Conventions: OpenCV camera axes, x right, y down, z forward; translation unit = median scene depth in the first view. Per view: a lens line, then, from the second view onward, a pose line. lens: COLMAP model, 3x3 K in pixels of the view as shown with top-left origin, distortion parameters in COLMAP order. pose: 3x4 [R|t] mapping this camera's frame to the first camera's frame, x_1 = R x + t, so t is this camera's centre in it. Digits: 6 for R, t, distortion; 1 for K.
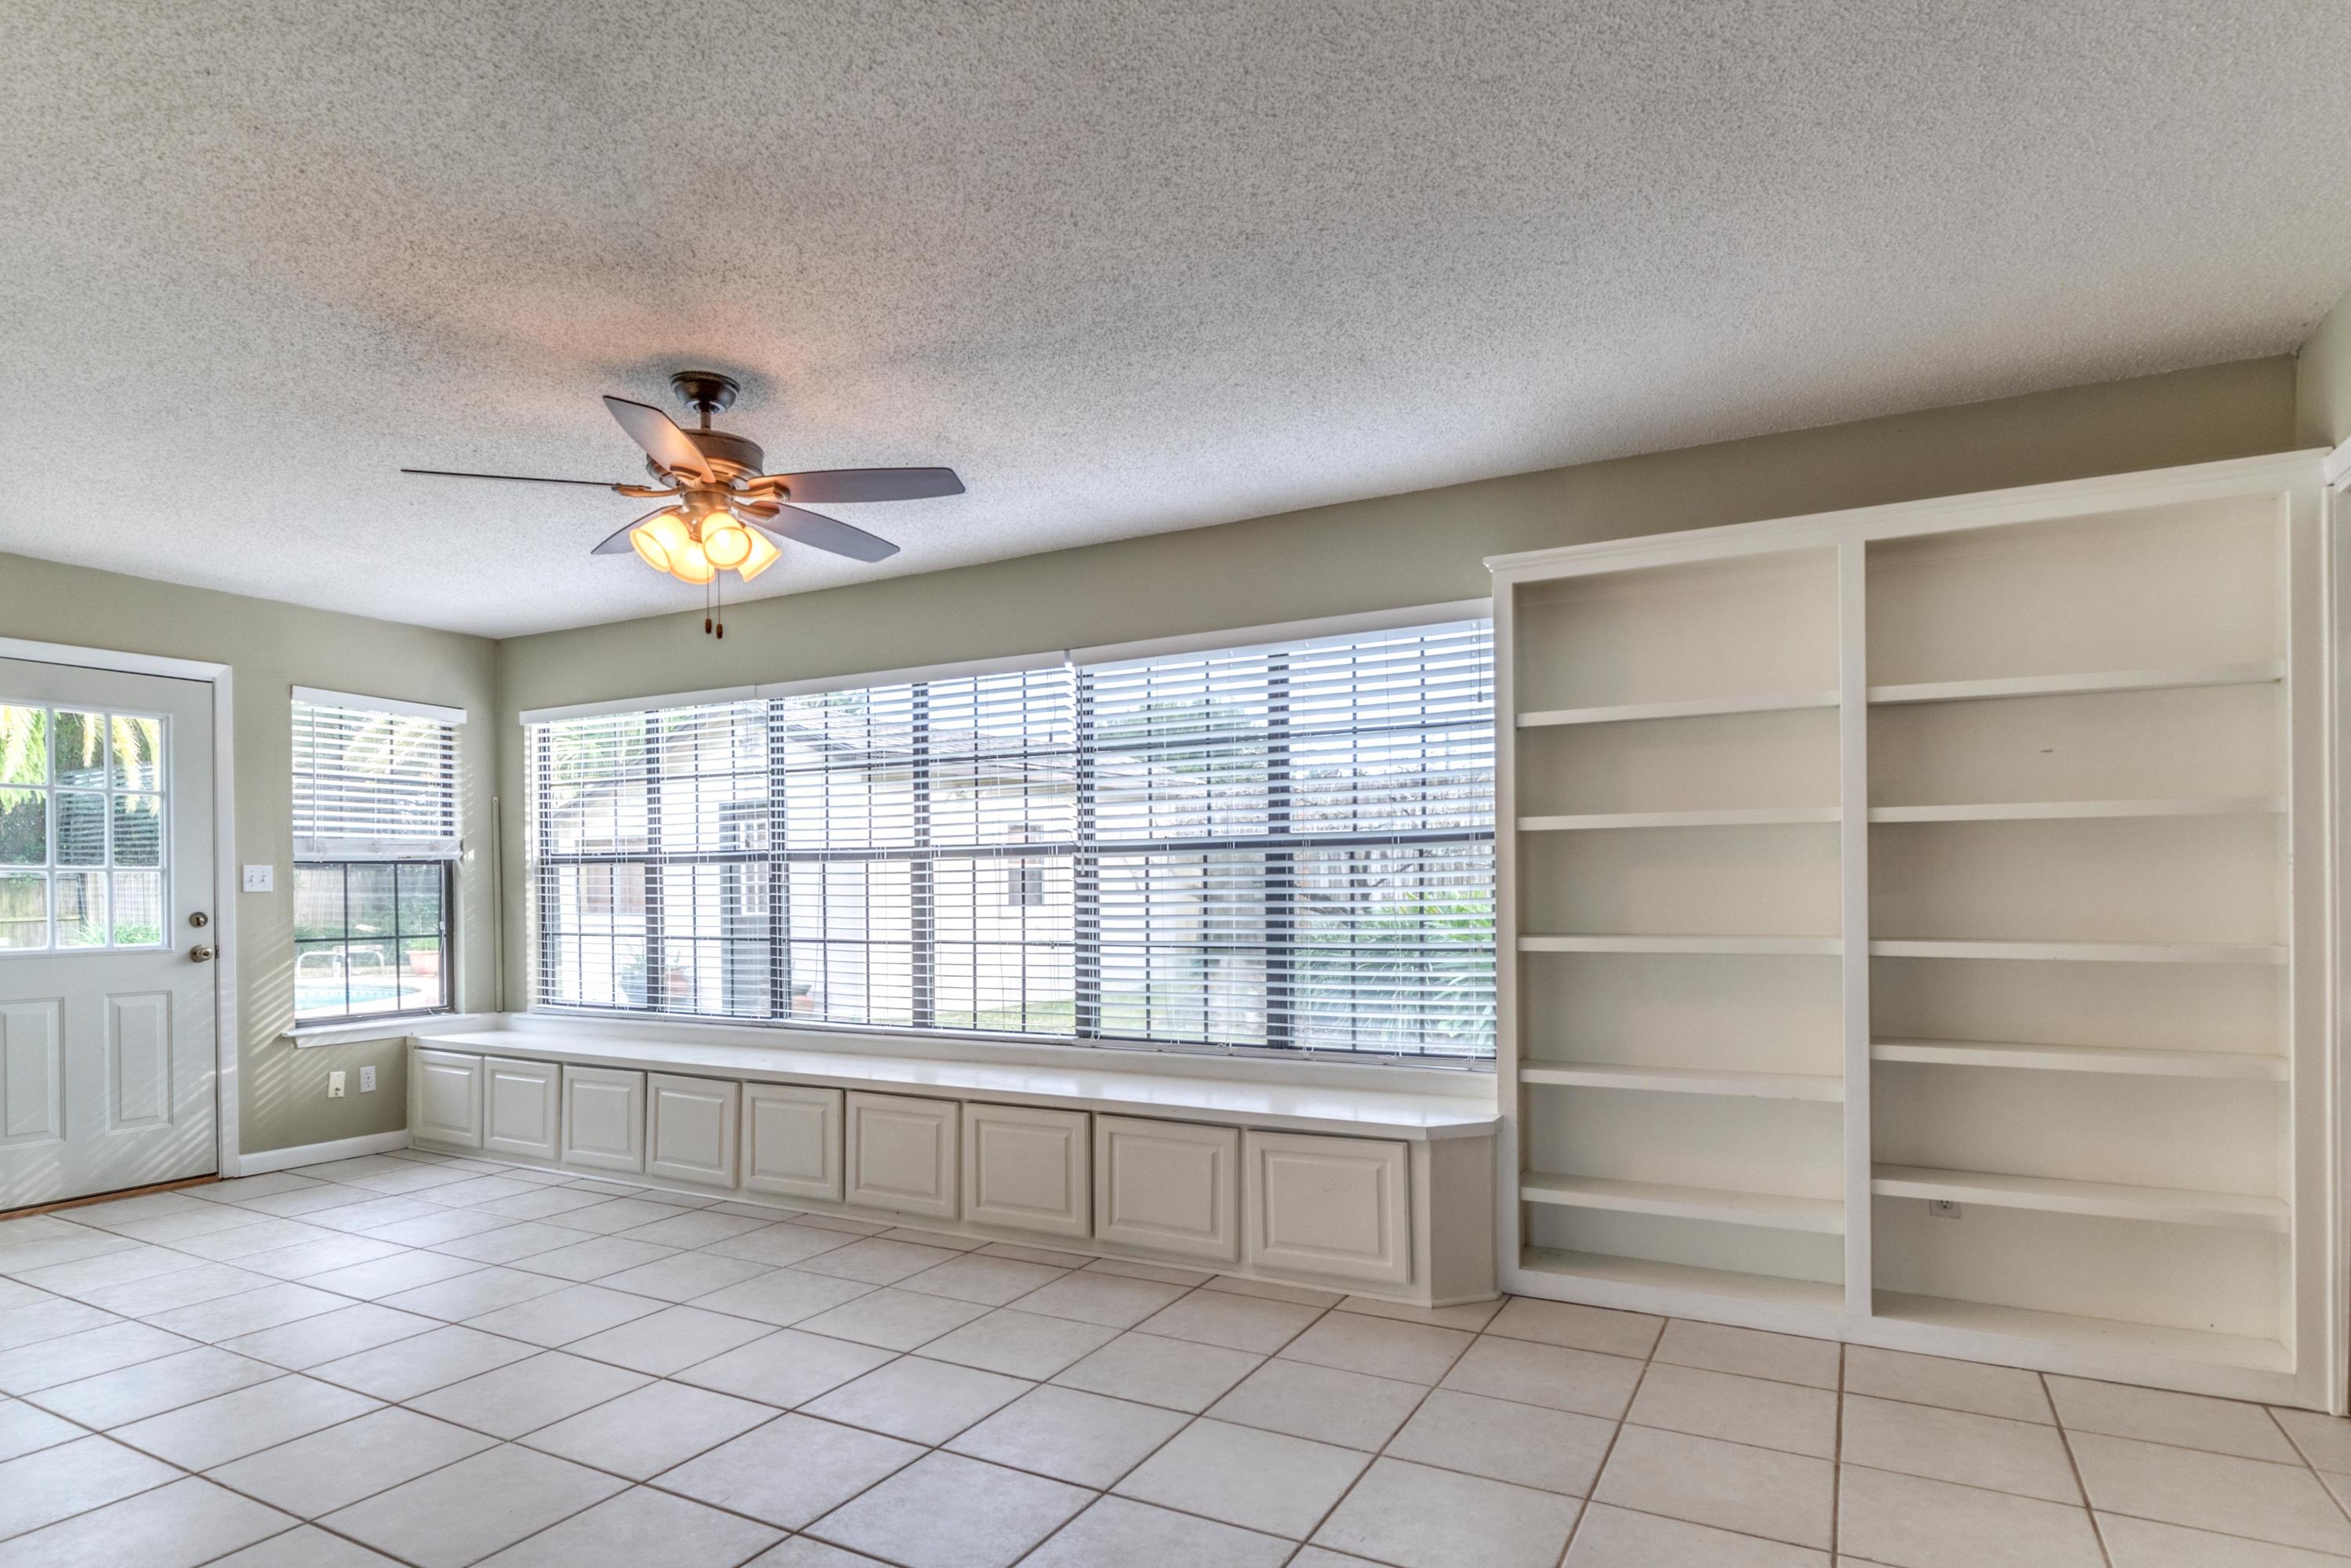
lens RADIAL K [[1258.2, 0, 1168.4], [0, 1258.2, 888.5], [0, 0, 1]] dist [0.002793, 0.000965]
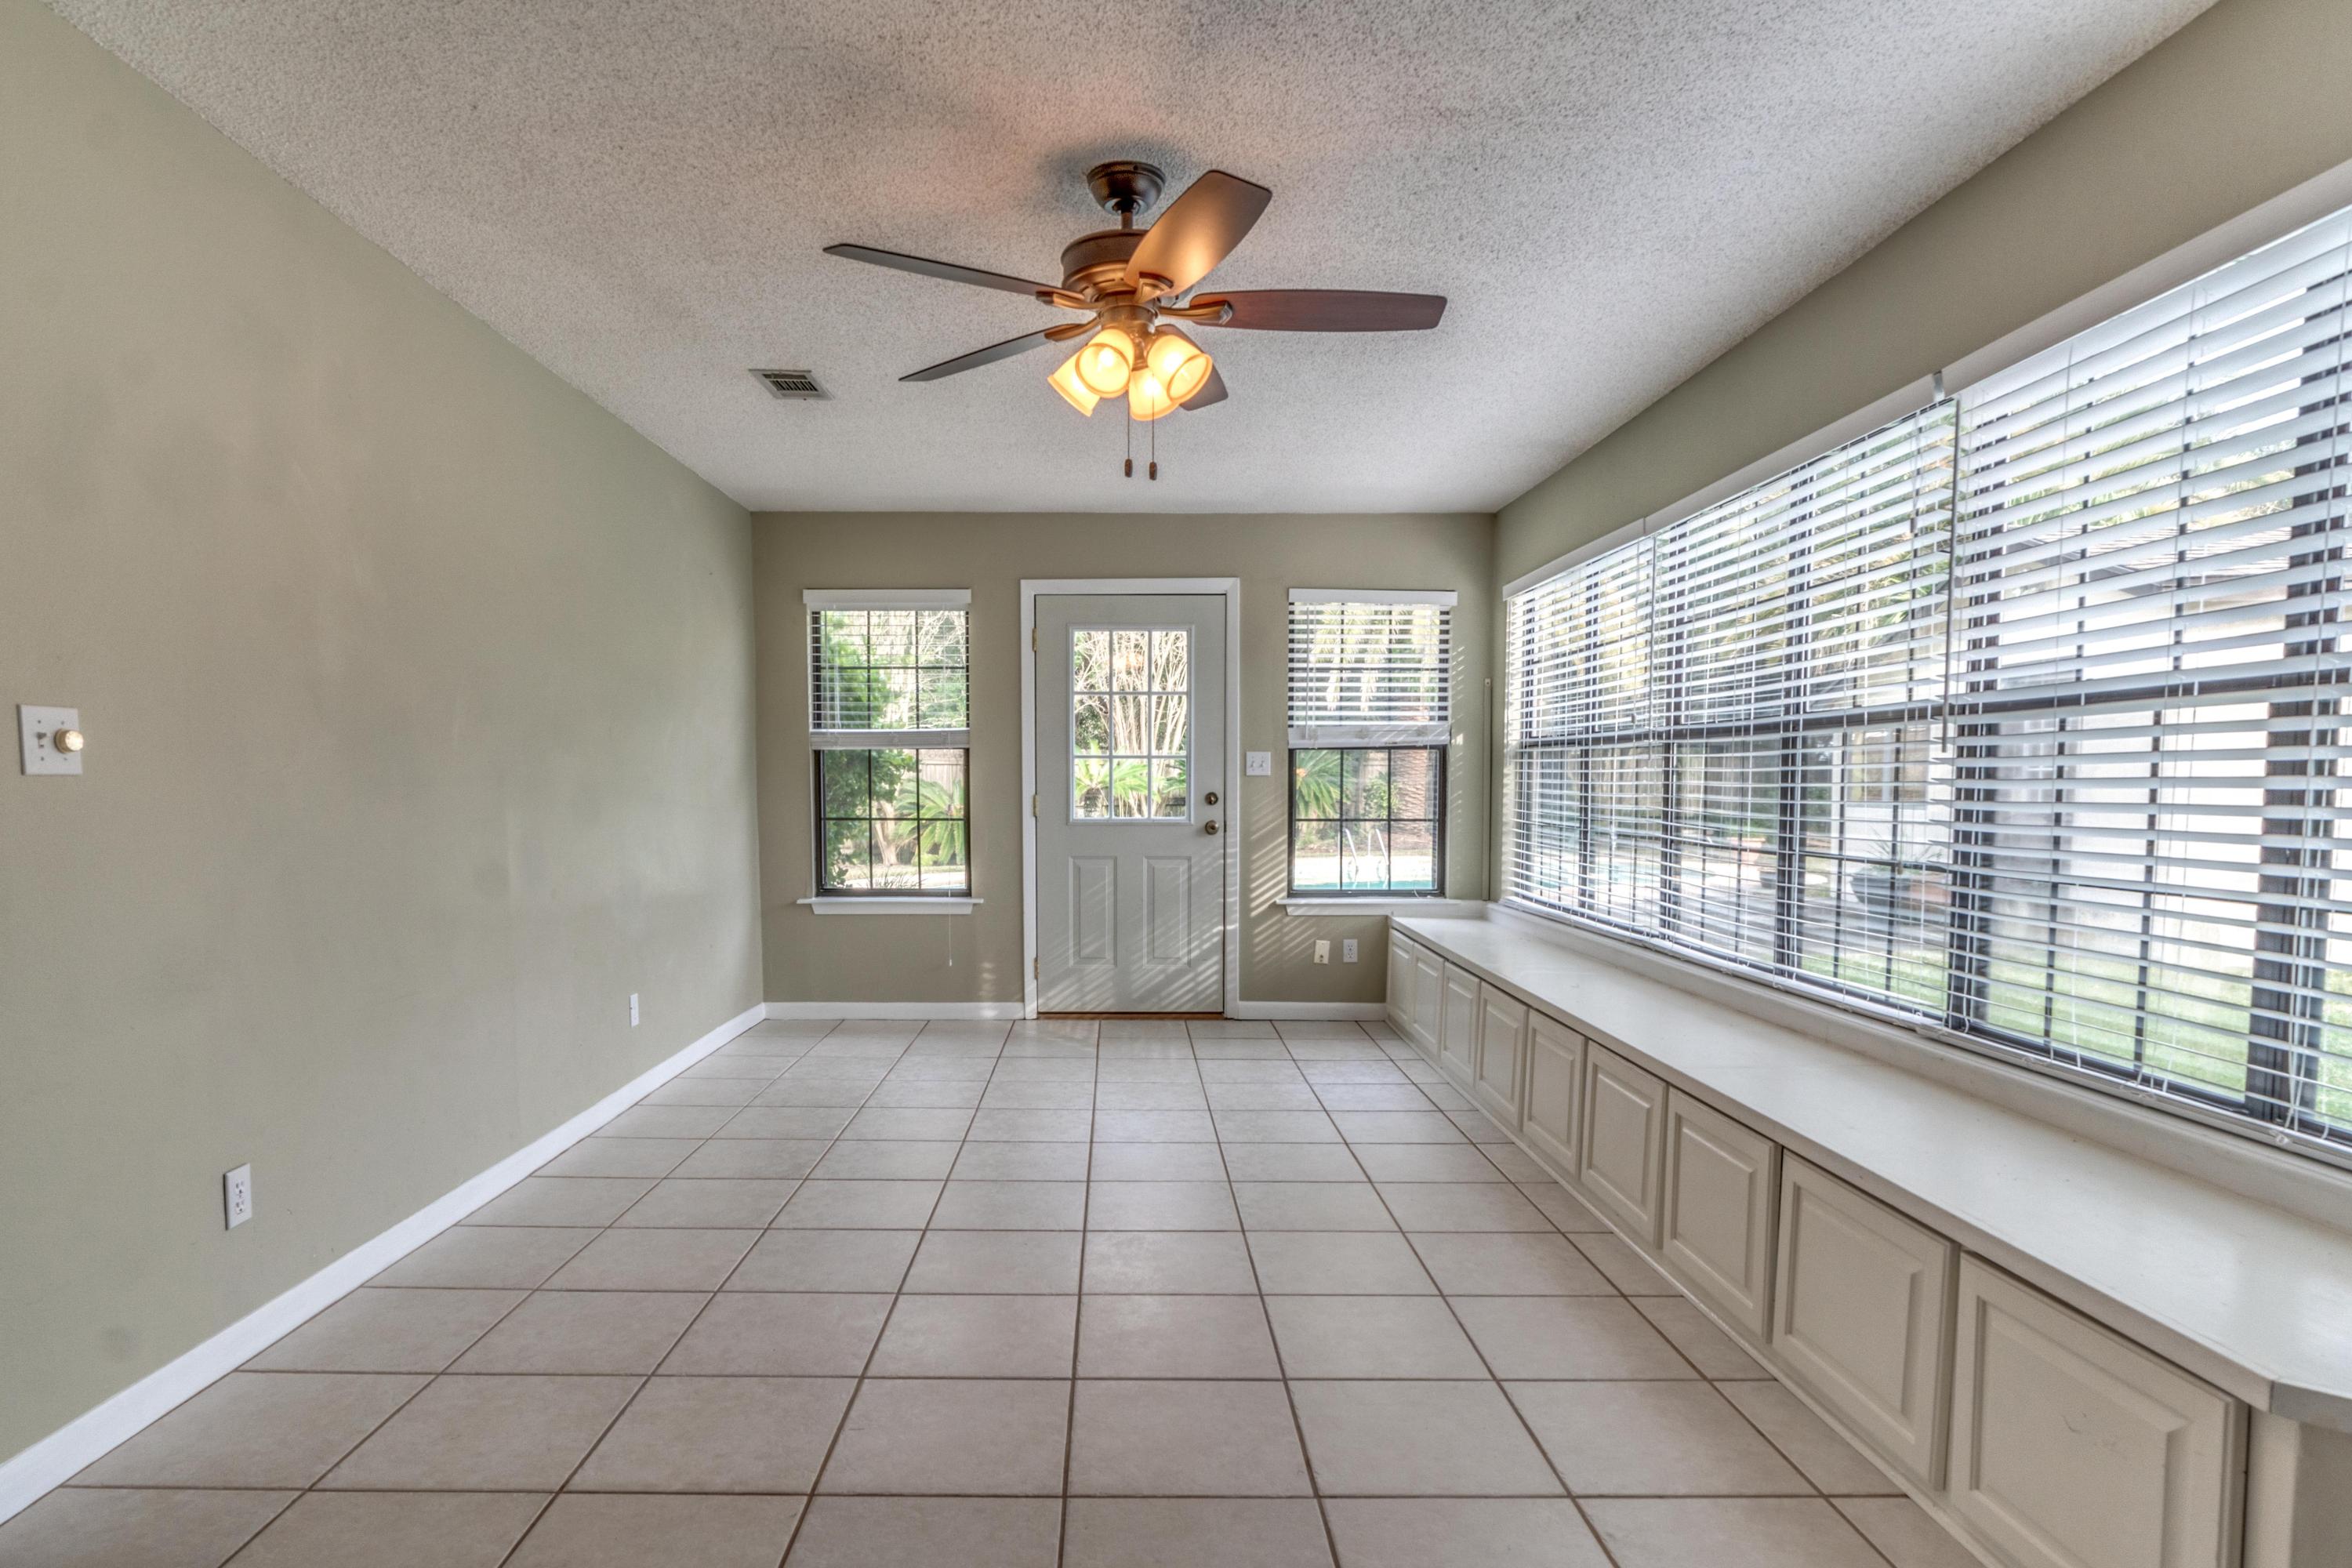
lens RADIAL K [[1301.3, 0, 1171.8], [0, 1301.3, 870.1], [0, 0, 1]] dist [0.002796, -0.000092]
pose [[0.483125, 0.067766, -0.872925, 0.277424], [-0.004448, 0.997177, 0.074949, -0.000072], [0.875540, -0.032327, 0.482063, 0.363123]]
